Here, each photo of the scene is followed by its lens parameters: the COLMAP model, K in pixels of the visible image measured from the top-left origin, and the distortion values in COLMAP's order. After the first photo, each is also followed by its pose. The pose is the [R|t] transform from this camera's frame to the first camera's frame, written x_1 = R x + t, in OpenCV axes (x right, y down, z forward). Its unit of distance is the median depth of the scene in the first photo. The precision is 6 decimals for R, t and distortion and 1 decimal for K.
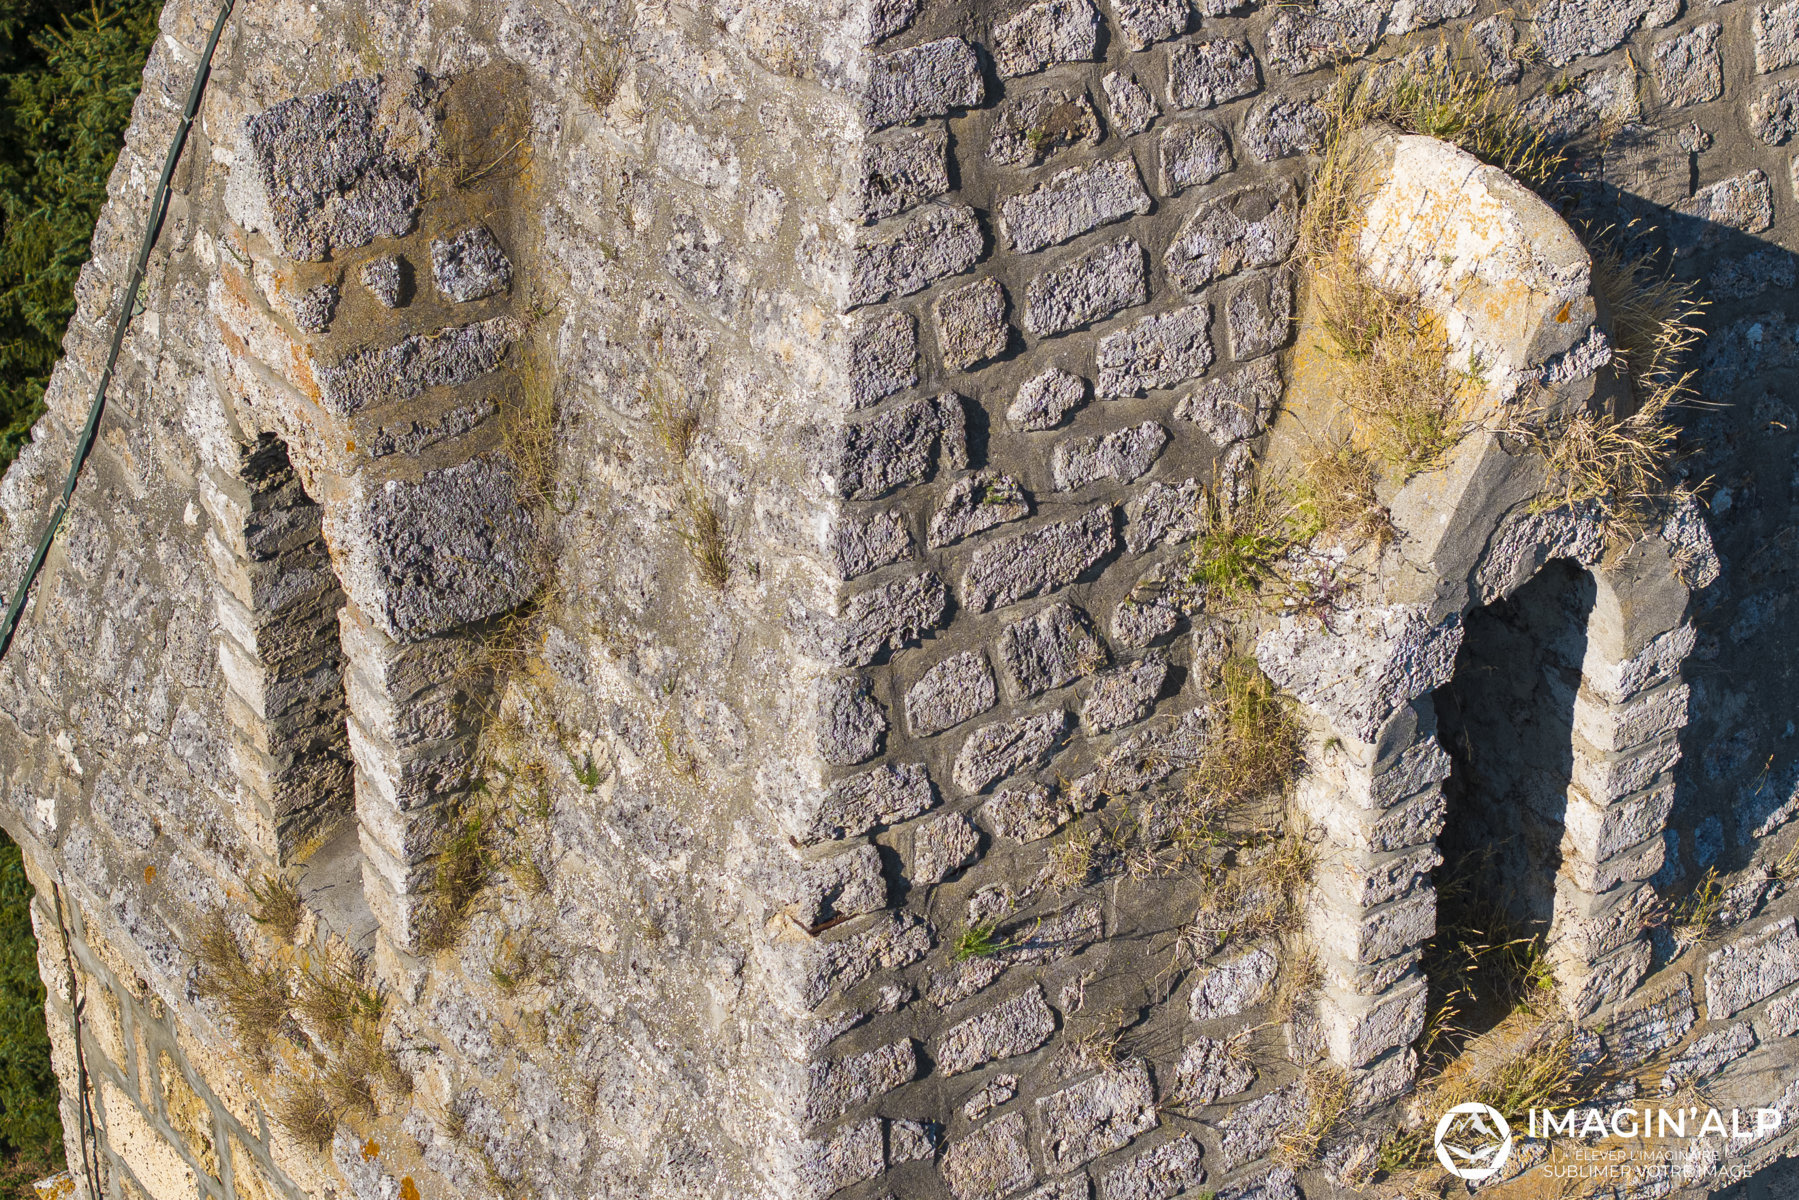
lens RADIAL K [[4315.2, 0, 899.4], [0, 4315.2, 604.6], [0, 0, 1]] dist [-0.117625, 0.000000]
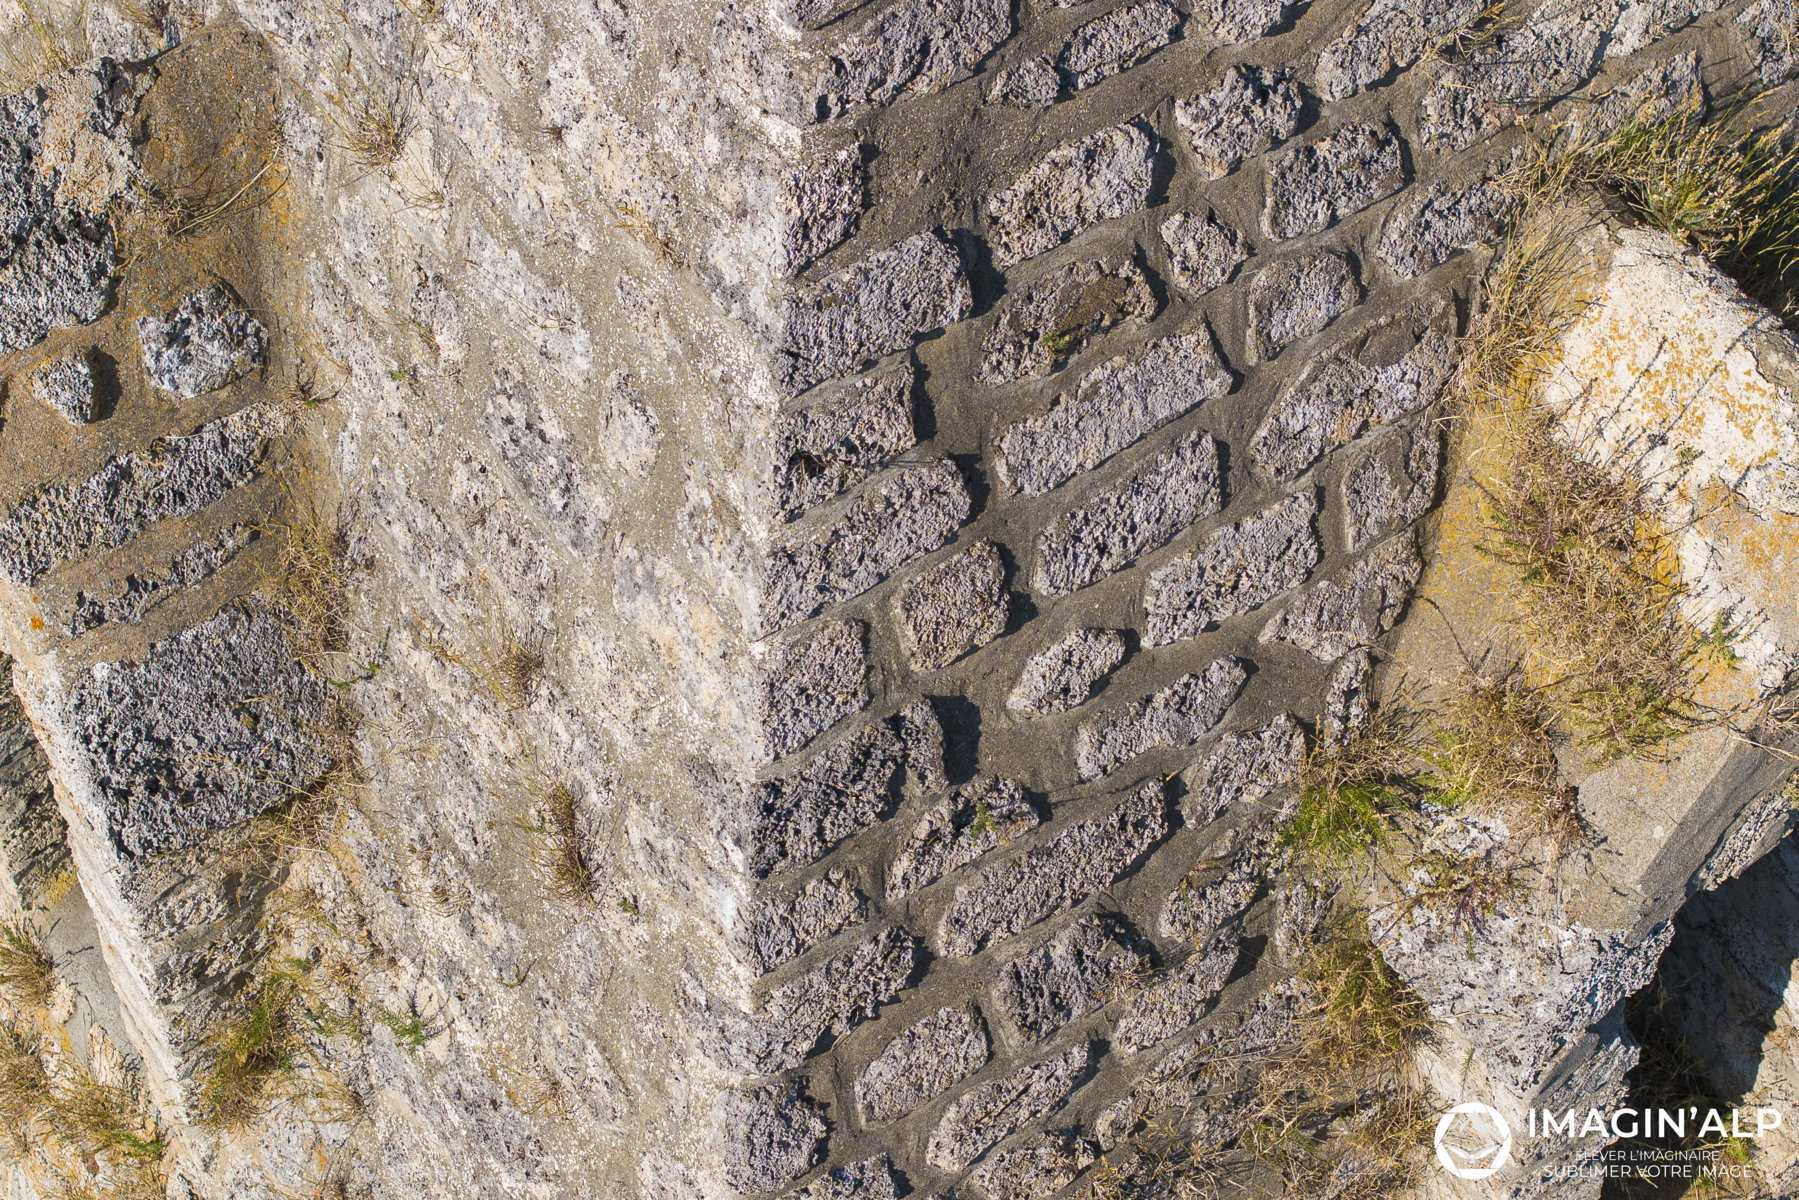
lens RADIAL K [[4315.2, 0, 900.1], [0, 4315.2, 593.8], [0, 0, 1]] dist [-0.117625, 0.000000]
pose [[0.999991, -0.002370, -0.003654, 0.010862], [0.003449, 0.943272, 0.332002, -0.272290], [0.002660, -0.332012, 0.943272, 0.376320]]
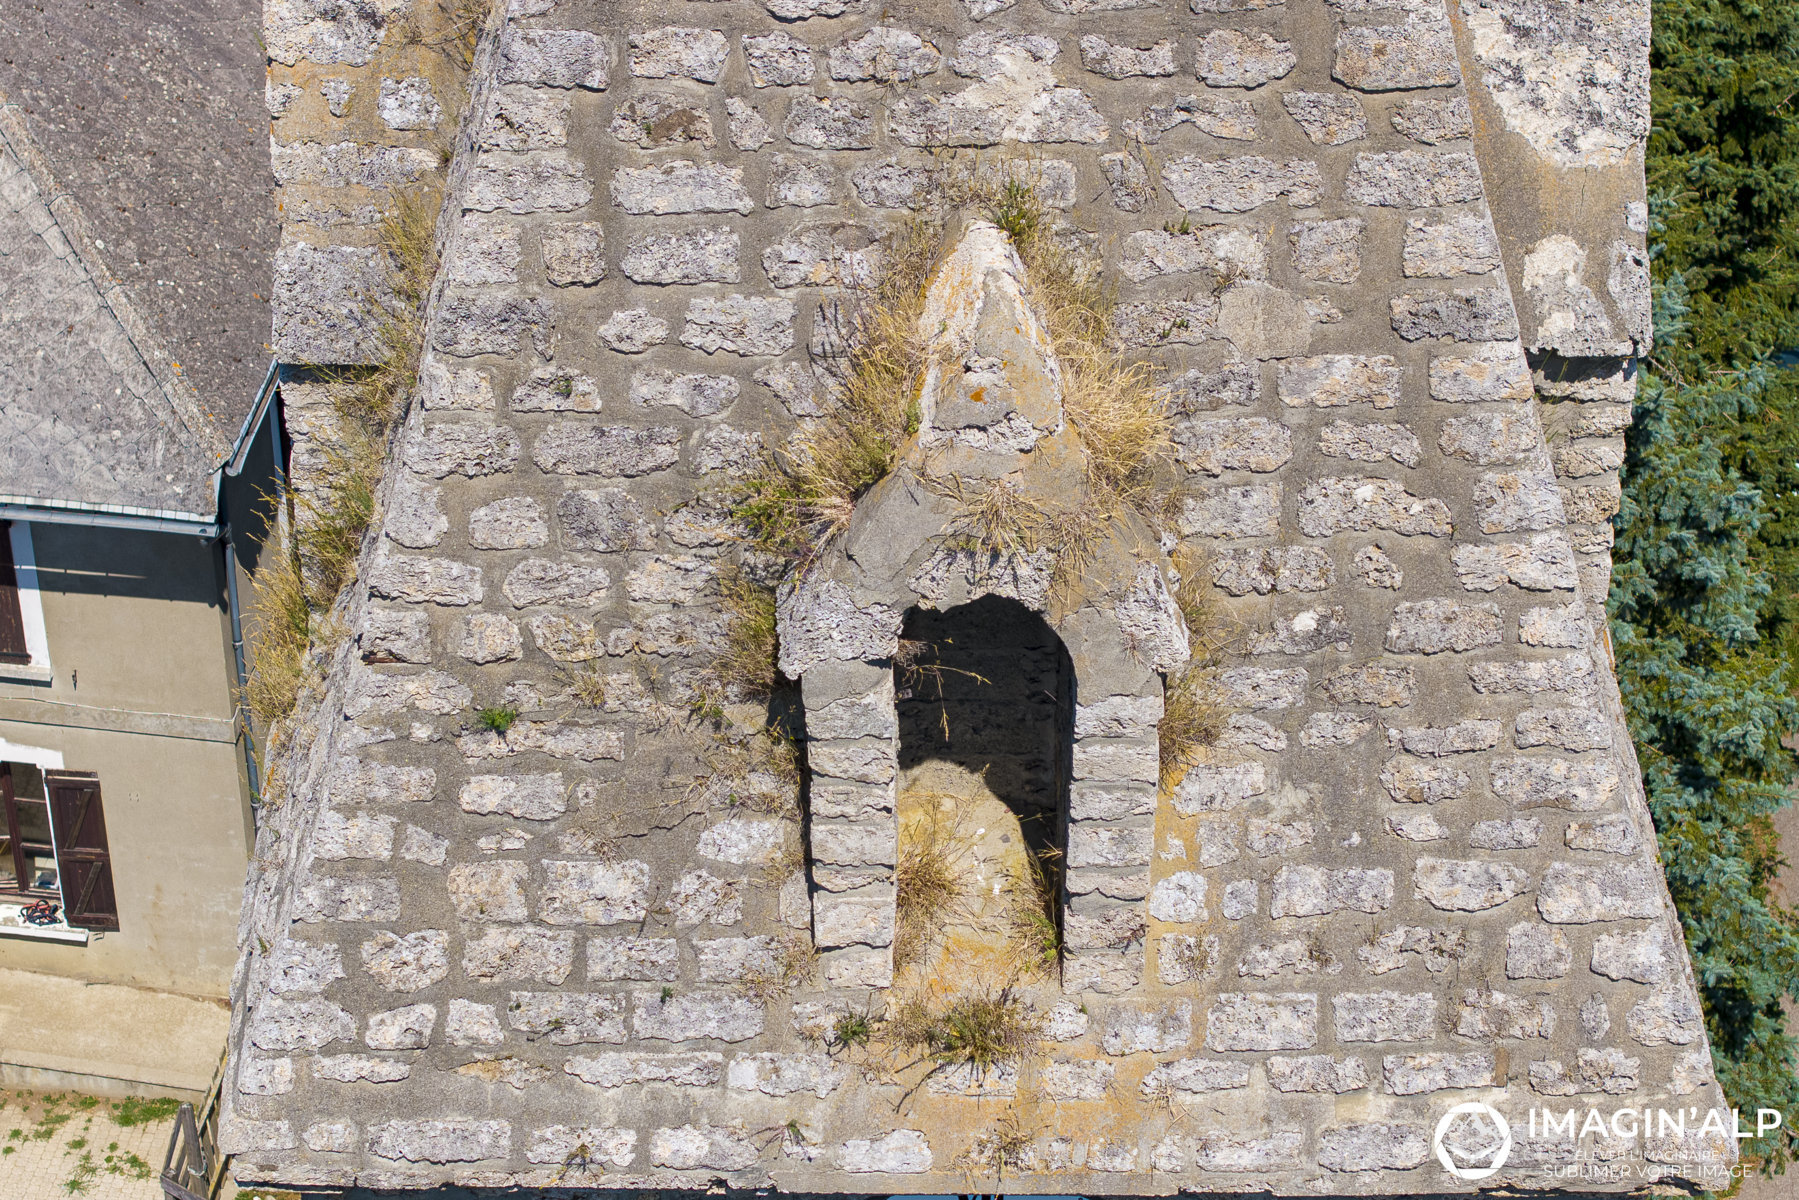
lens RADIAL K [[4315.2, 0, 905.6], [0, 4315.2, 615.5], [0, 0, 1]] dist [-0.117625, 0.000000]
pose [[0.836017, 0.344070, -0.427425, 0.658680], [-0.321668, 0.938400, 0.126232, -0.151534], [0.444529, 0.031957, 0.895194, -0.093920]]
